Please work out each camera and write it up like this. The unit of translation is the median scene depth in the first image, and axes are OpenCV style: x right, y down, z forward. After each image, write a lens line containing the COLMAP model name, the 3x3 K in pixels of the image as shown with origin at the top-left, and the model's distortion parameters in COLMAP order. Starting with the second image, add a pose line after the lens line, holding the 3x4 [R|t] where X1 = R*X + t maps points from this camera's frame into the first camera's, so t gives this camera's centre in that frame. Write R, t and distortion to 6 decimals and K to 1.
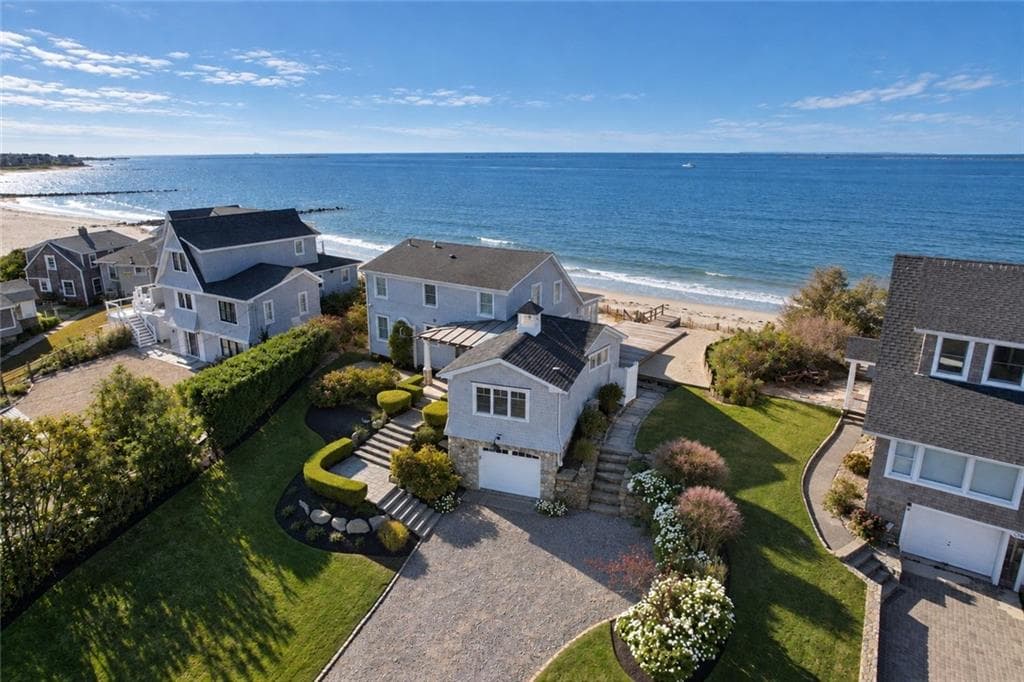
lens RADIAL K [[615.3, 0, 512.0], [0, 615.3, 341.0], [0, 0, 1]] dist [0.061060, 0.000099]
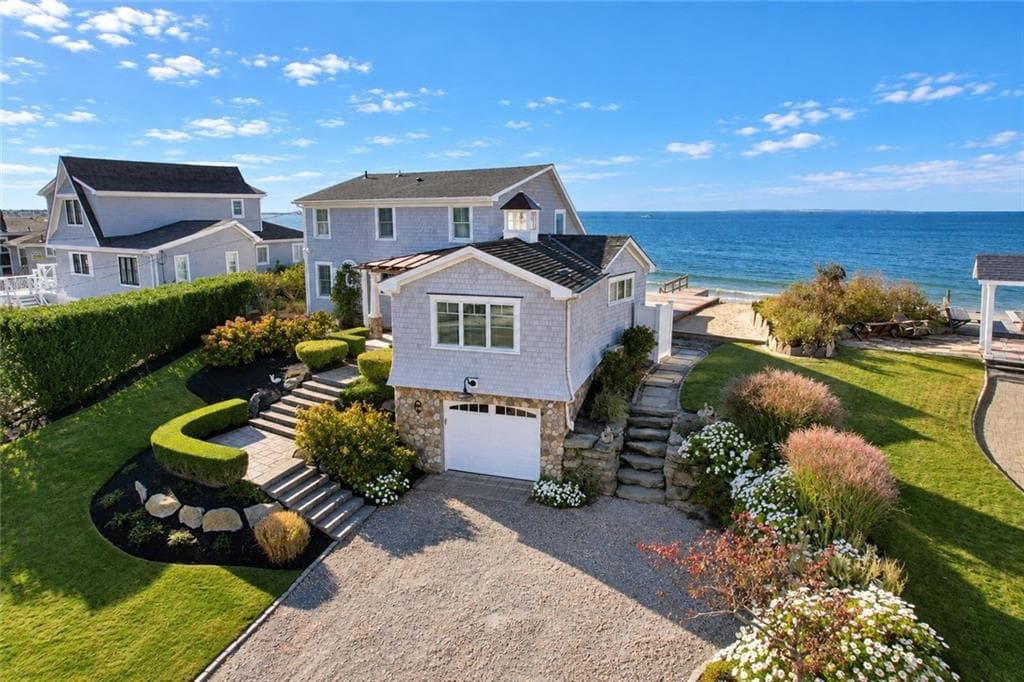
lens RADIAL K [[606.2, 0, 541.9], [0, 606.2, 342.9], [0, 0, 1]] dist [-0.022153, -0.001513]
pose [[0.998682, -0.007402, 0.050787, 0.017912], [0.012202, 0.995416, -0.094856, 0.173072], [-0.049852, 0.095350, 0.994195, 0.376913]]
